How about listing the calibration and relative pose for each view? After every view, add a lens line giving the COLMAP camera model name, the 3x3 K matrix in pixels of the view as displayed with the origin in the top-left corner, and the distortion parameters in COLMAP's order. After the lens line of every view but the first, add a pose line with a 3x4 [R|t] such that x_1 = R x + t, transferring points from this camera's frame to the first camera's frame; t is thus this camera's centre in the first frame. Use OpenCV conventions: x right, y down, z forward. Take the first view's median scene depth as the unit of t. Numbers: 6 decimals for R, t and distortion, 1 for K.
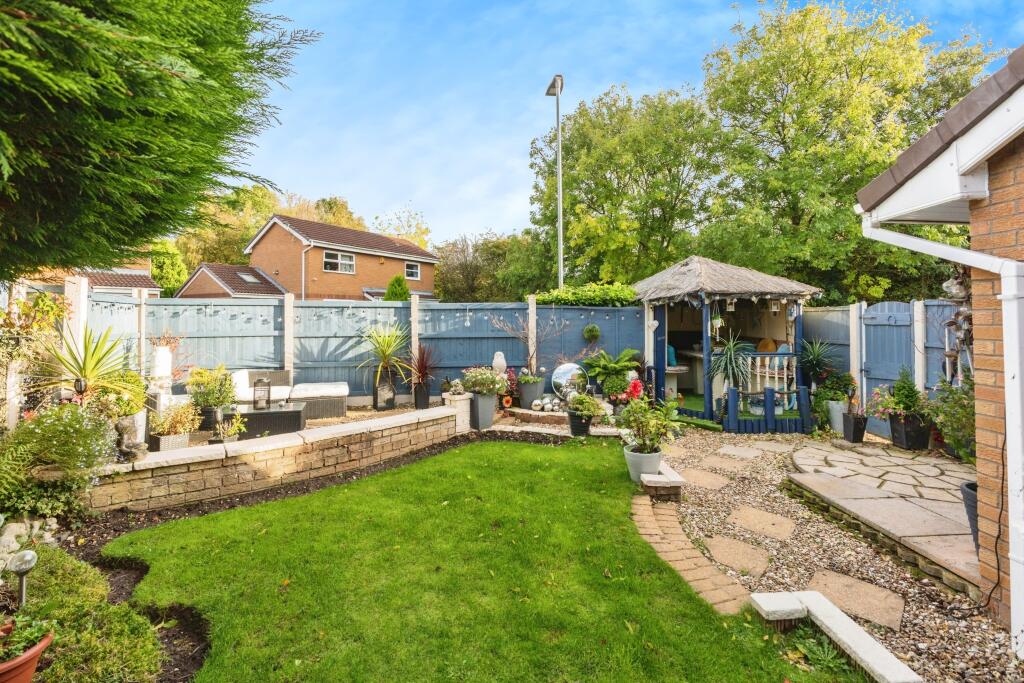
lens RADIAL K [[448.2, 0, 501.4], [0, 448.2, 324.2], [0, 0, 1]] dist [-0.003208, -0.000702]
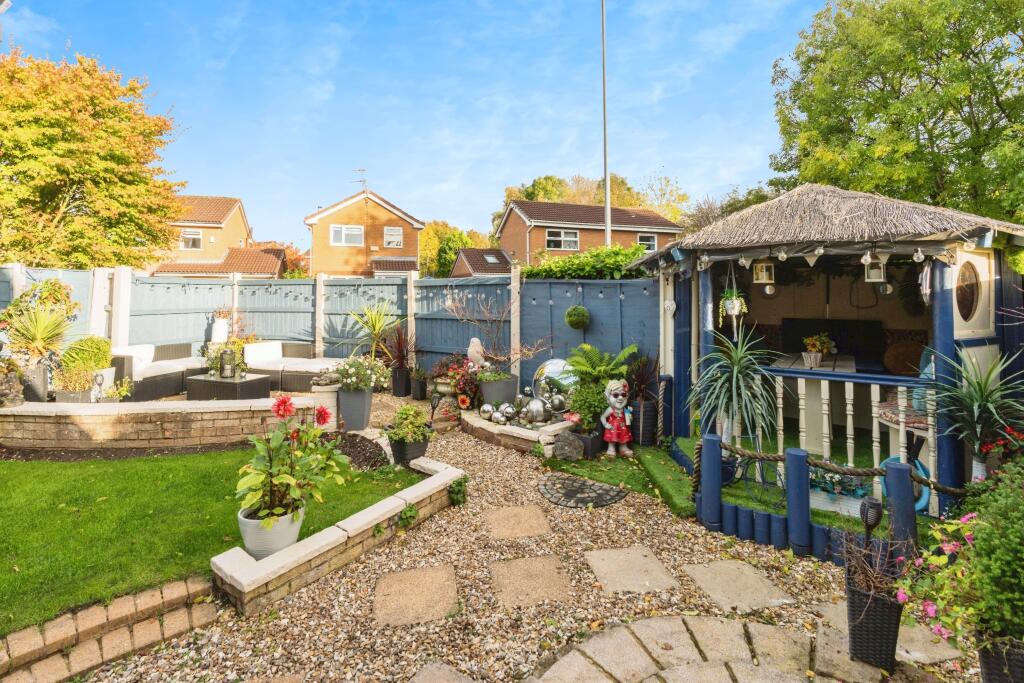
lens RADIAL K [[453.8, 0, 511.9], [0, 453.8, 302.1], [0, 0, 1]] dist [-0.003181, -0.000130]
pose [[0.804650, 0.009638, -0.593672, 0.531068], [-0.008218, 0.999953, 0.005094, -0.007507], [0.593693, 0.000780, 0.804691, 0.384491]]
